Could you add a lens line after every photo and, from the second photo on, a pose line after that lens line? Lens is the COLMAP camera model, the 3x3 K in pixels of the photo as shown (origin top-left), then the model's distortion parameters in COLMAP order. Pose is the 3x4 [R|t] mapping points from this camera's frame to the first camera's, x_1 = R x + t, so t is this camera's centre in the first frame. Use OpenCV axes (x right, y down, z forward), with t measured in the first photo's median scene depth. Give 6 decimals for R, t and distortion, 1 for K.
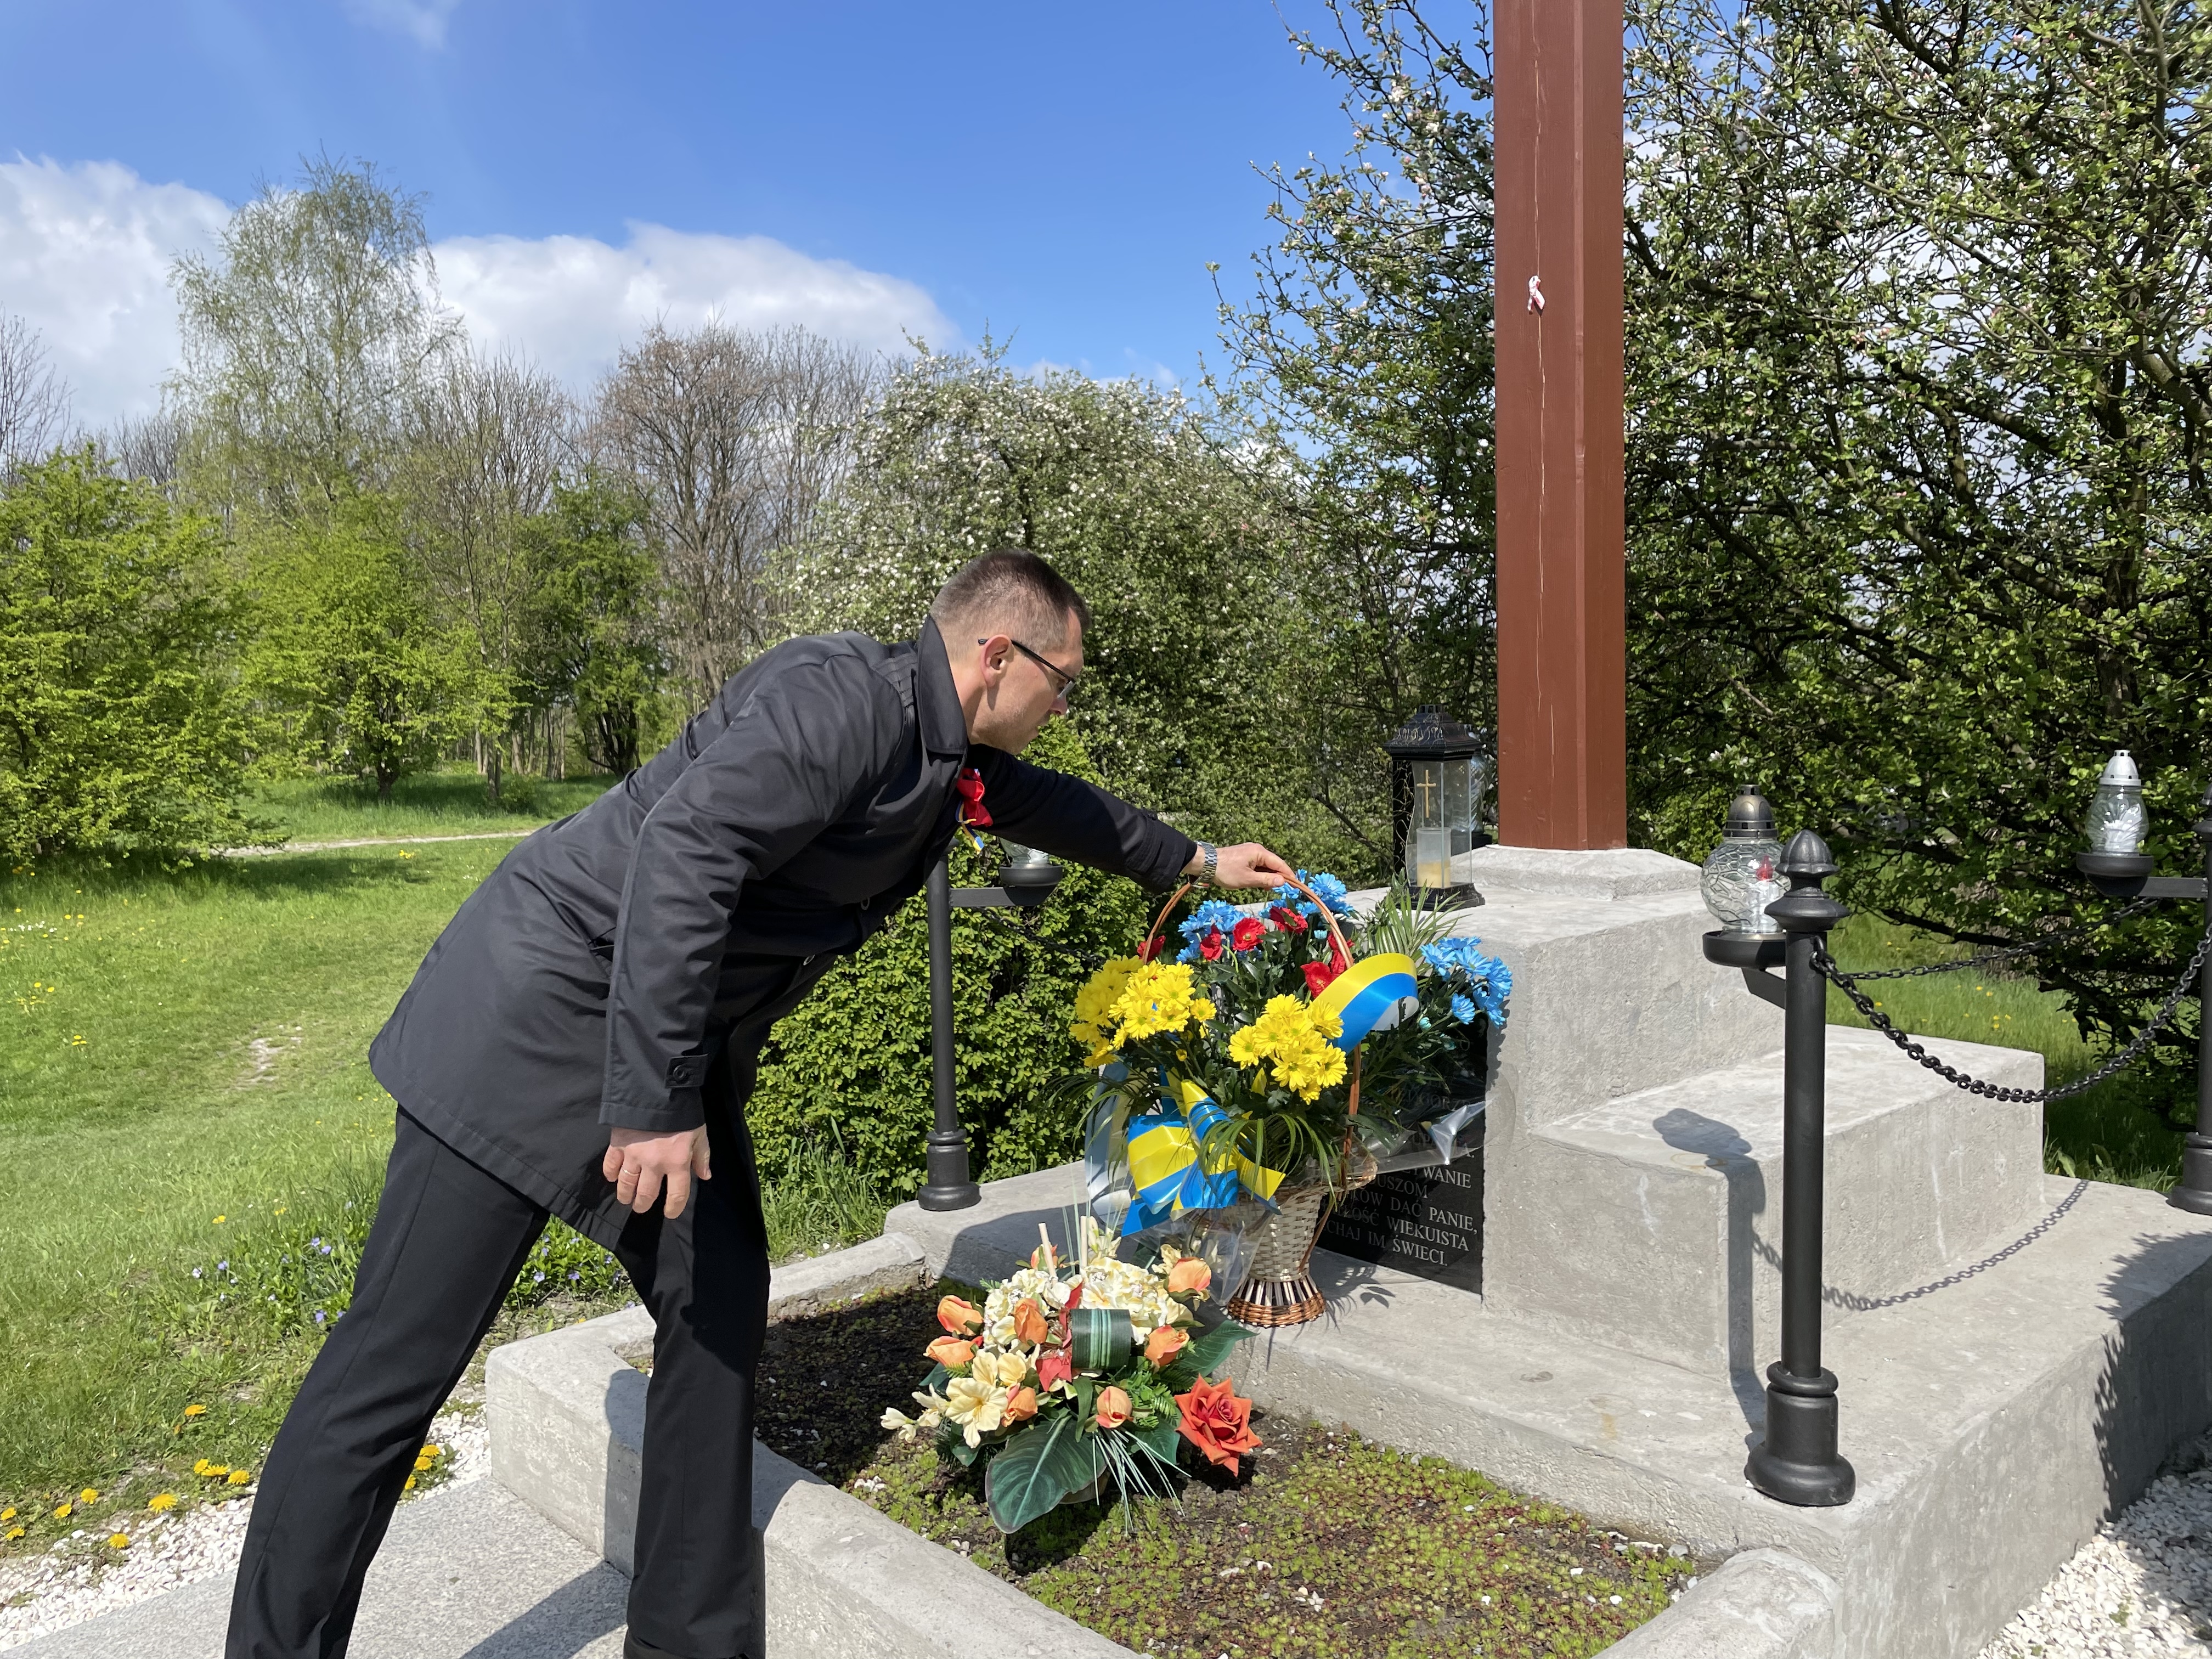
lens RADIAL K [[1647.8, 0, 1107.0], [0, 1647.8, 801.9], [0, 0, 1]] dist [0.091075, -0.112930]
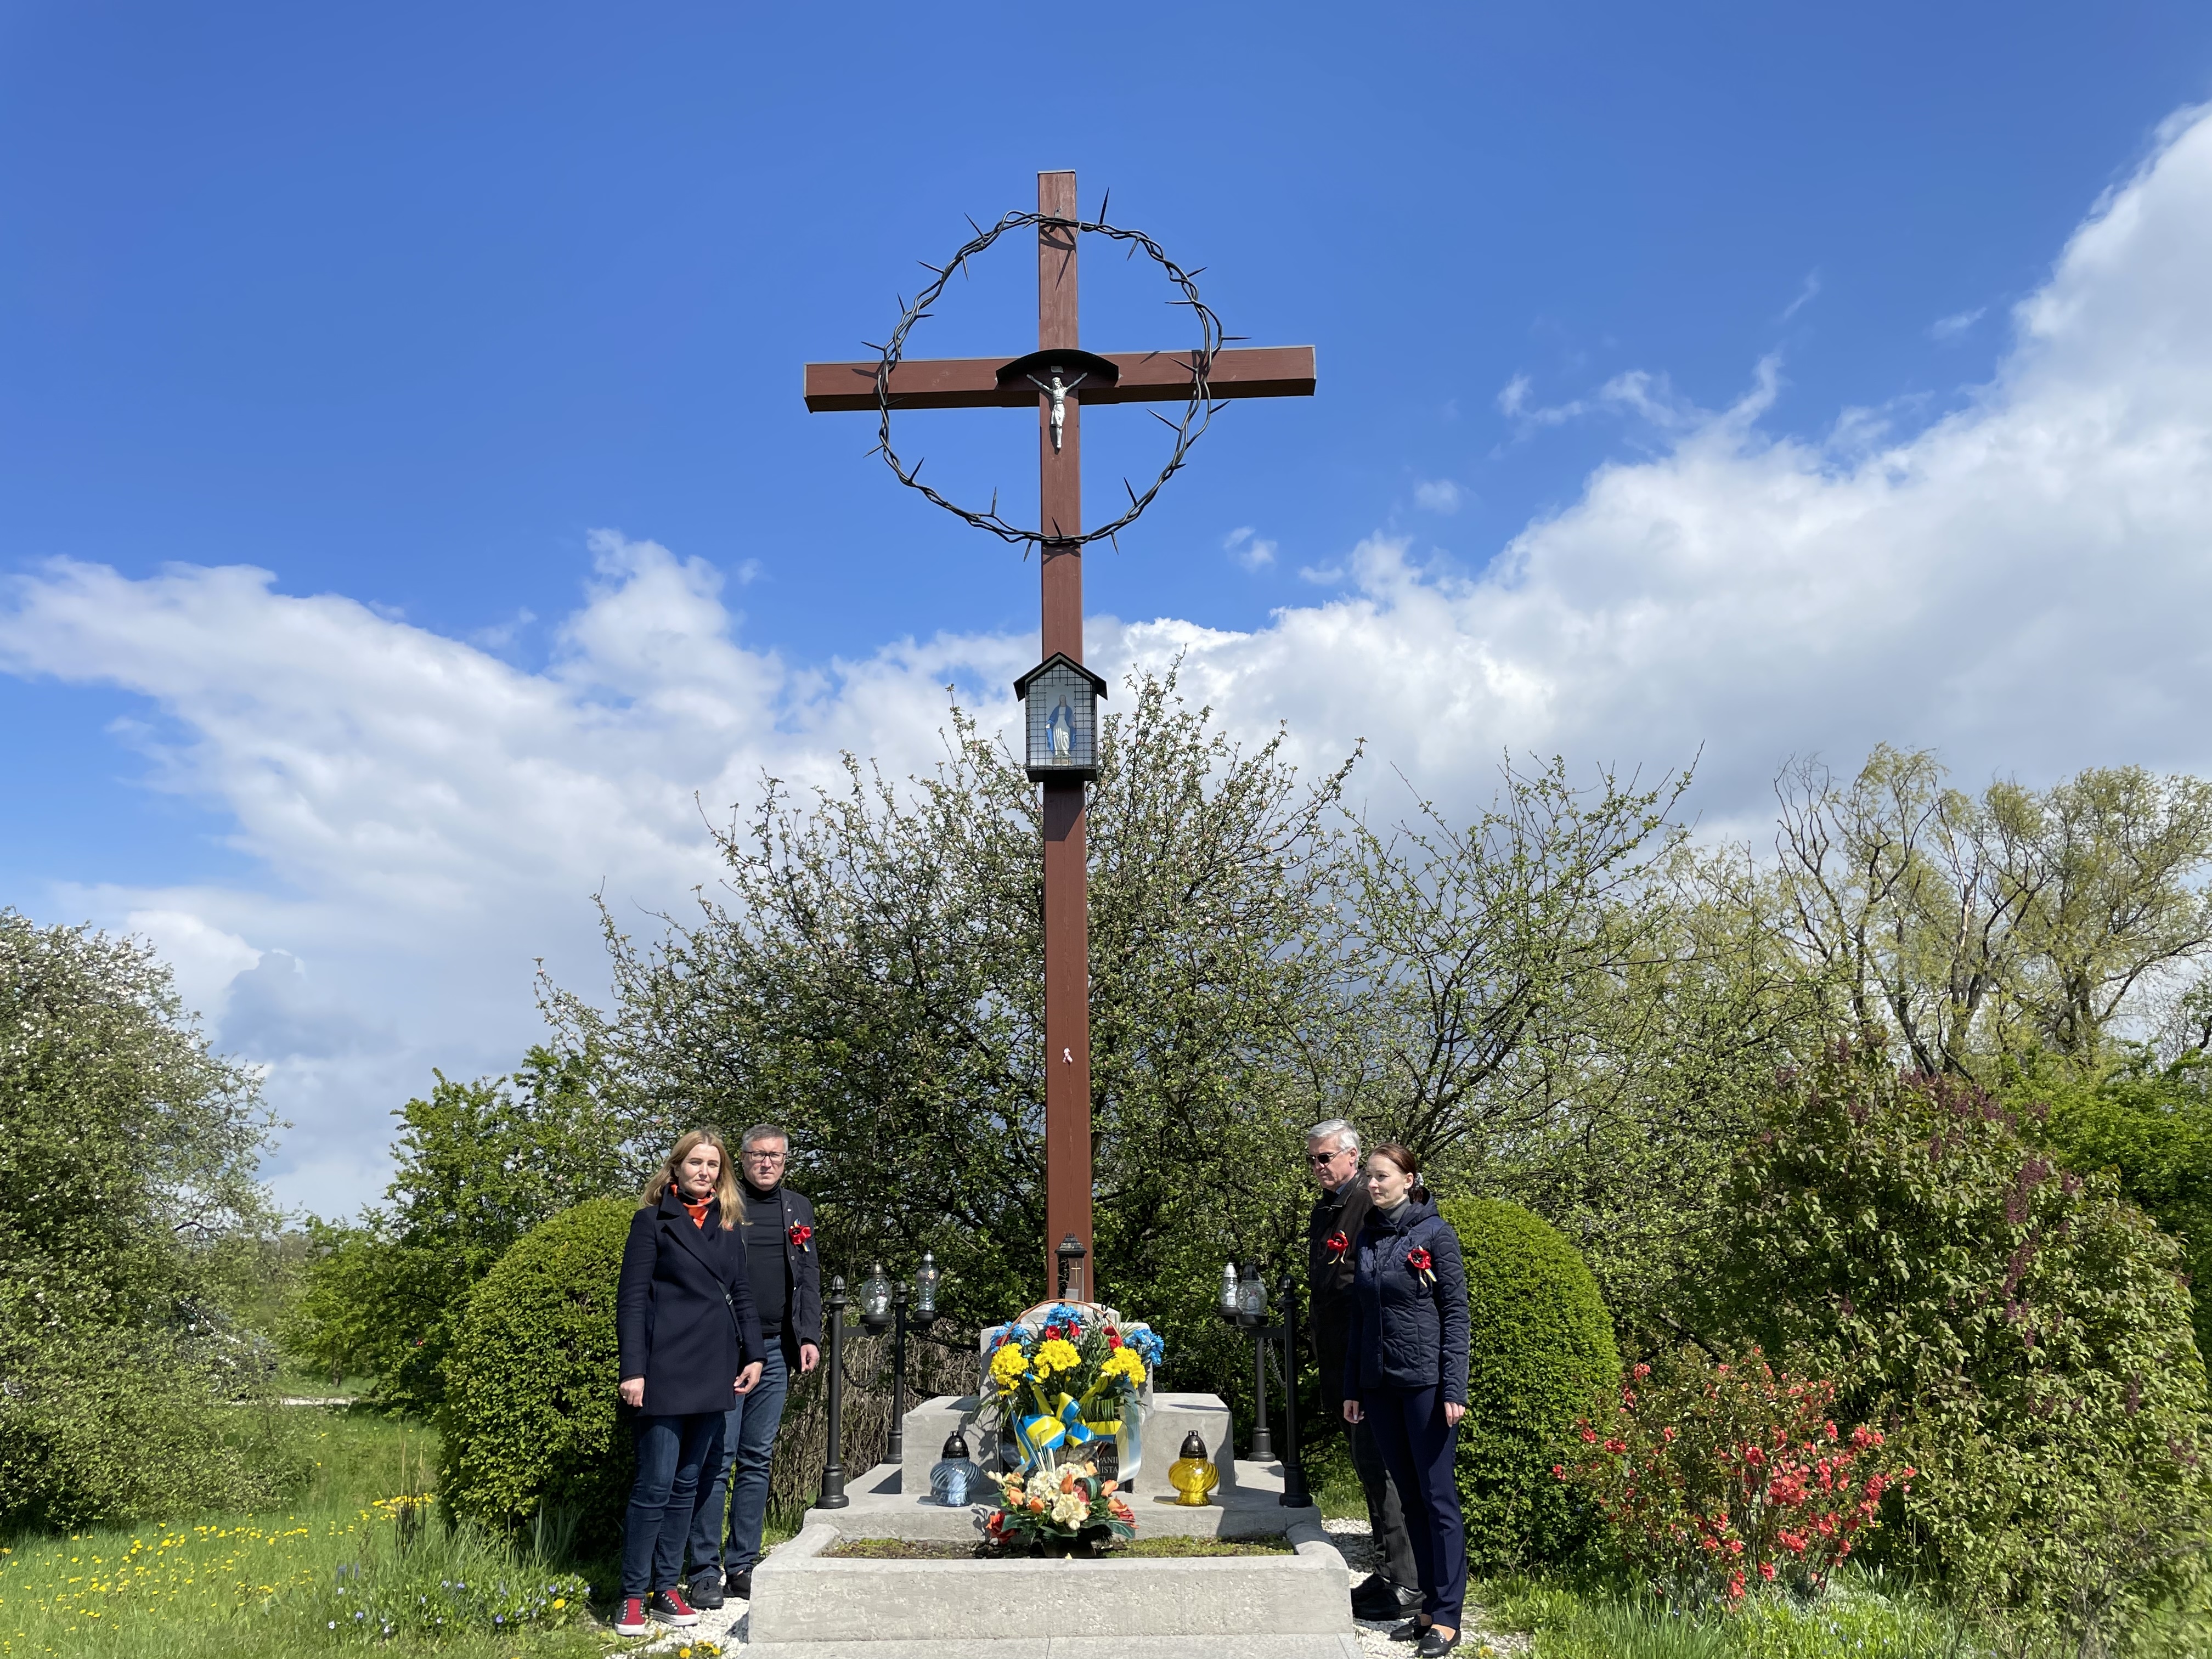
lens RADIAL K [[1658.0, 0, 1098.2], [0, 1658.0, 821.5], [0, 0, 1]] dist [0.095852, -0.126094]
pose [[0.694535, 0.209011, 0.688429, -0.857646], [0.025967, 0.948965, -0.314309, 0.073461], [-0.718990, 0.236175, 0.653663, -0.400718]]
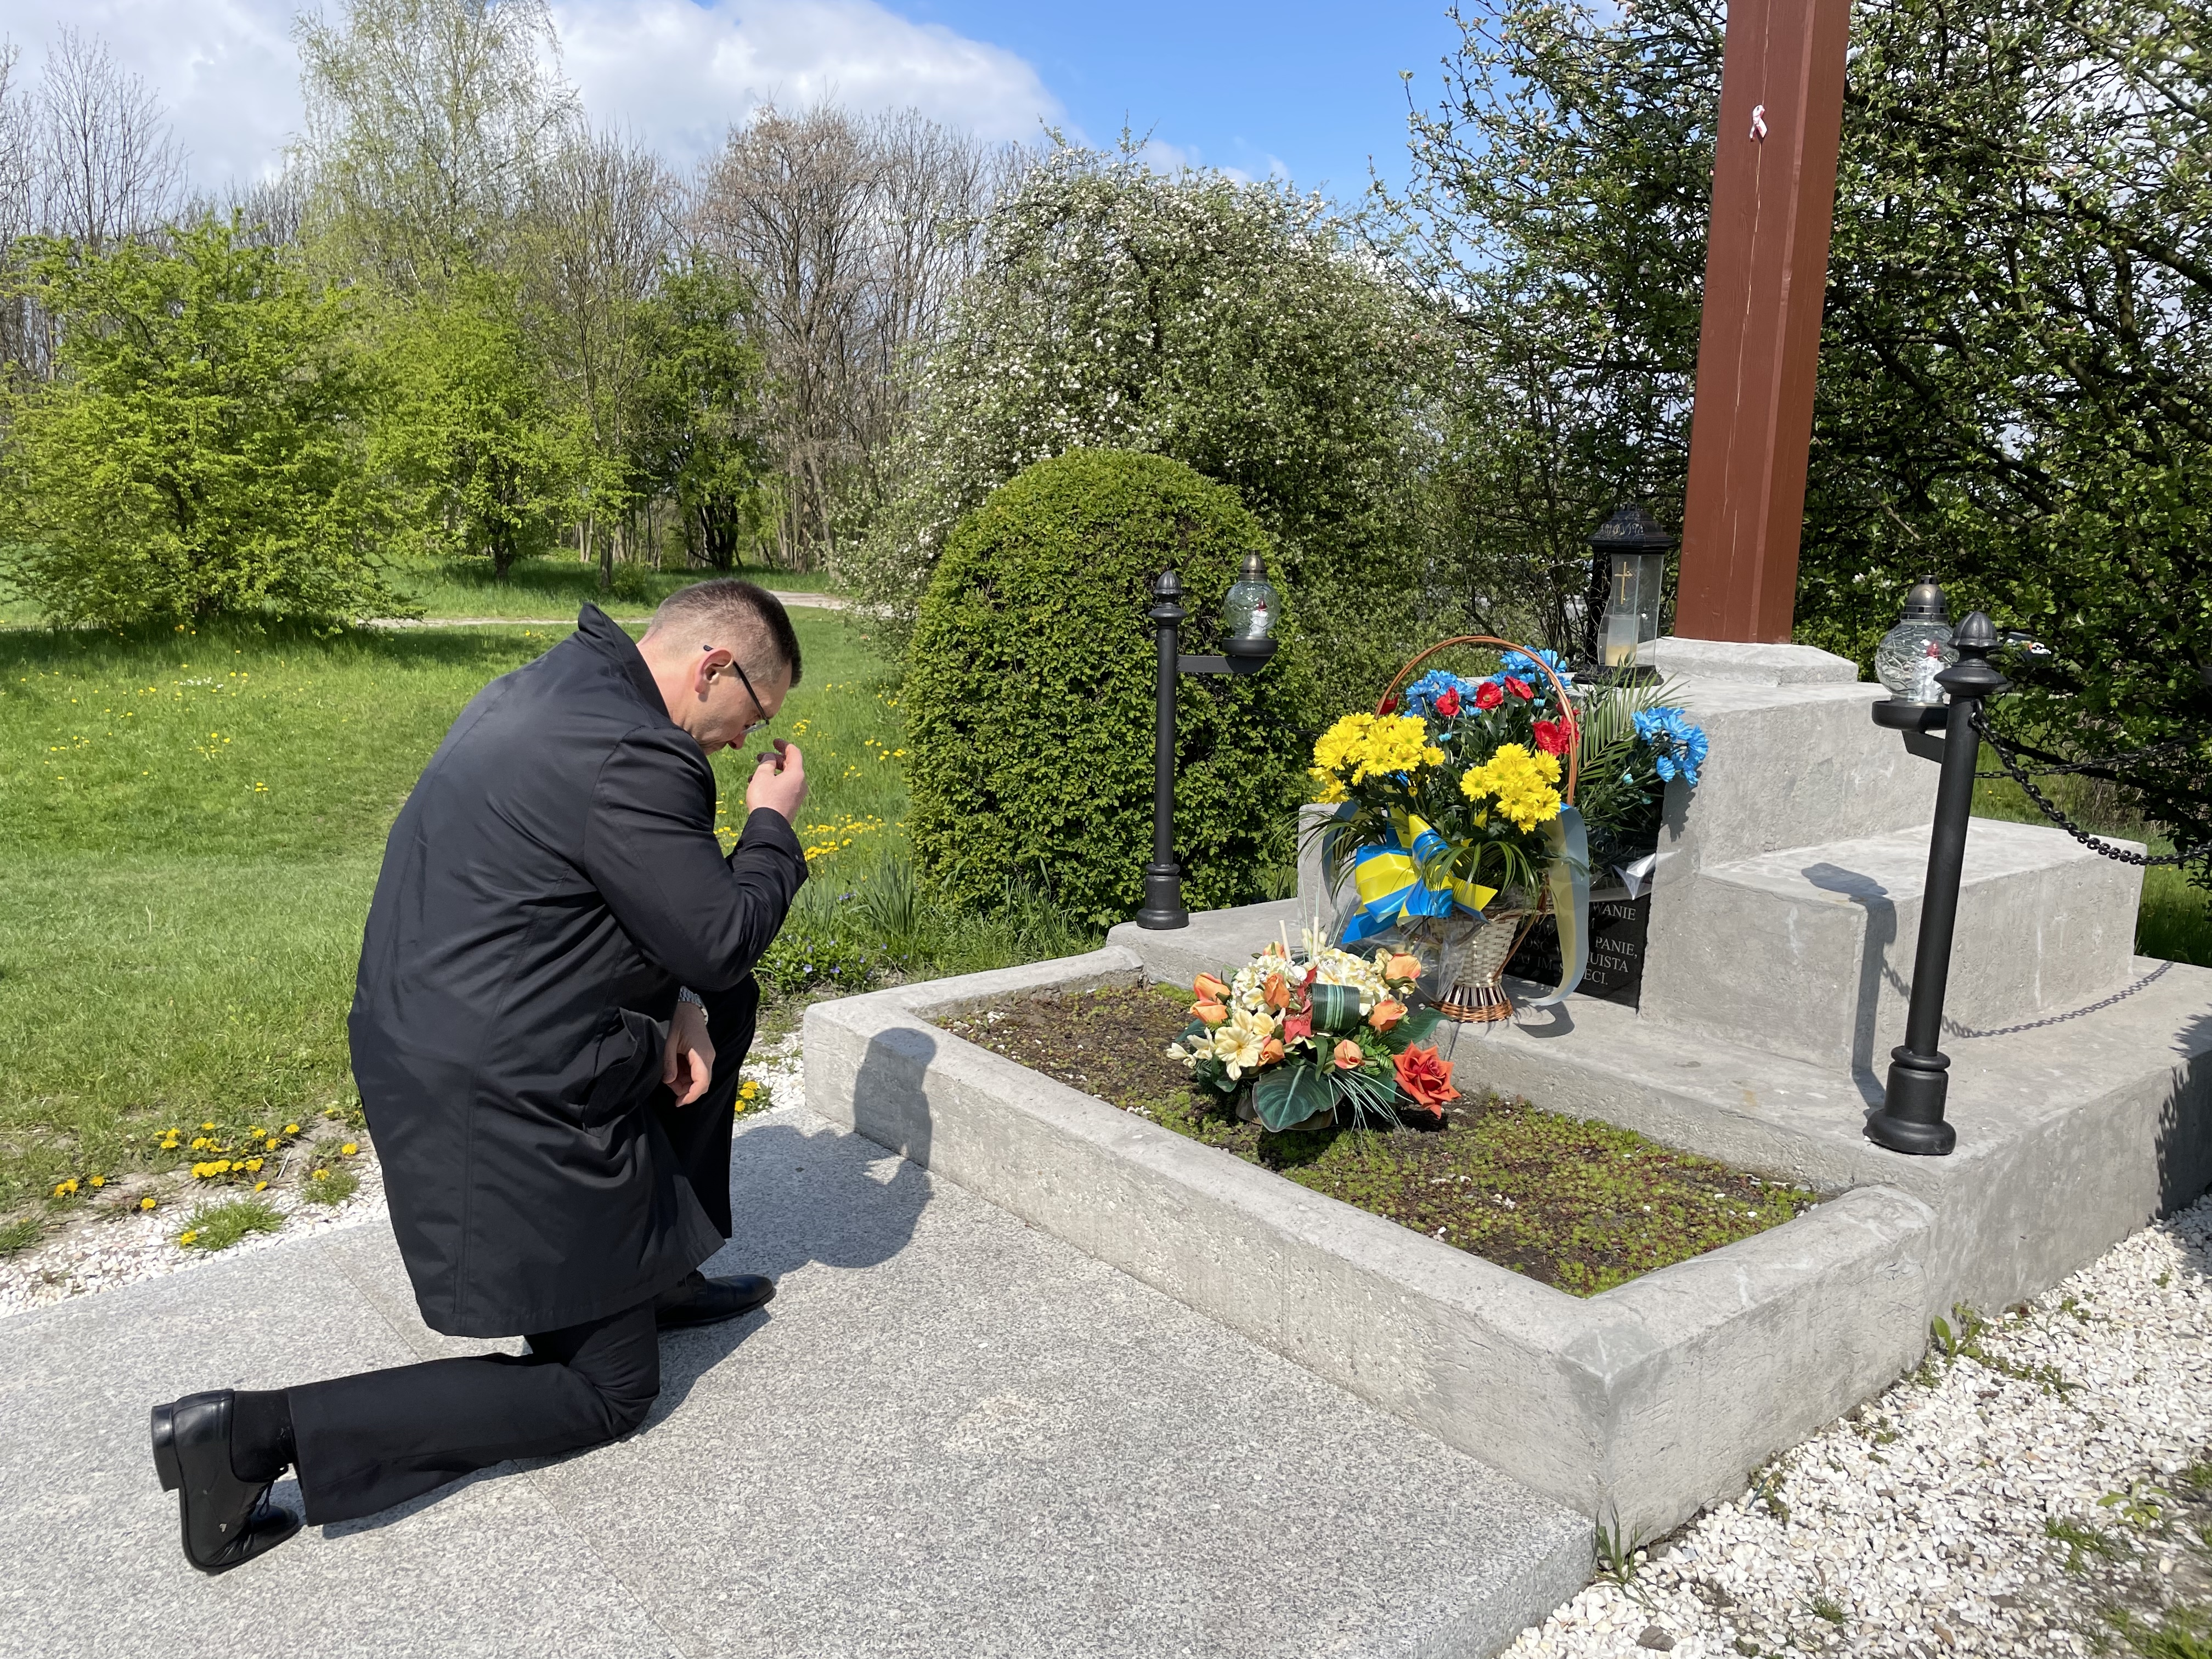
lens RADIAL K [[1658.0, 0, 1098.2], [0, 1658.0, 821.5], [0, 0, 1]] dist [0.095852, -0.126094]
pose [[0.997470, 0.053021, -0.047354, -0.060438], [-0.046985, 0.991592, 0.120570, 0.020738], [0.053349, -0.118040, 0.991575, -0.105446]]
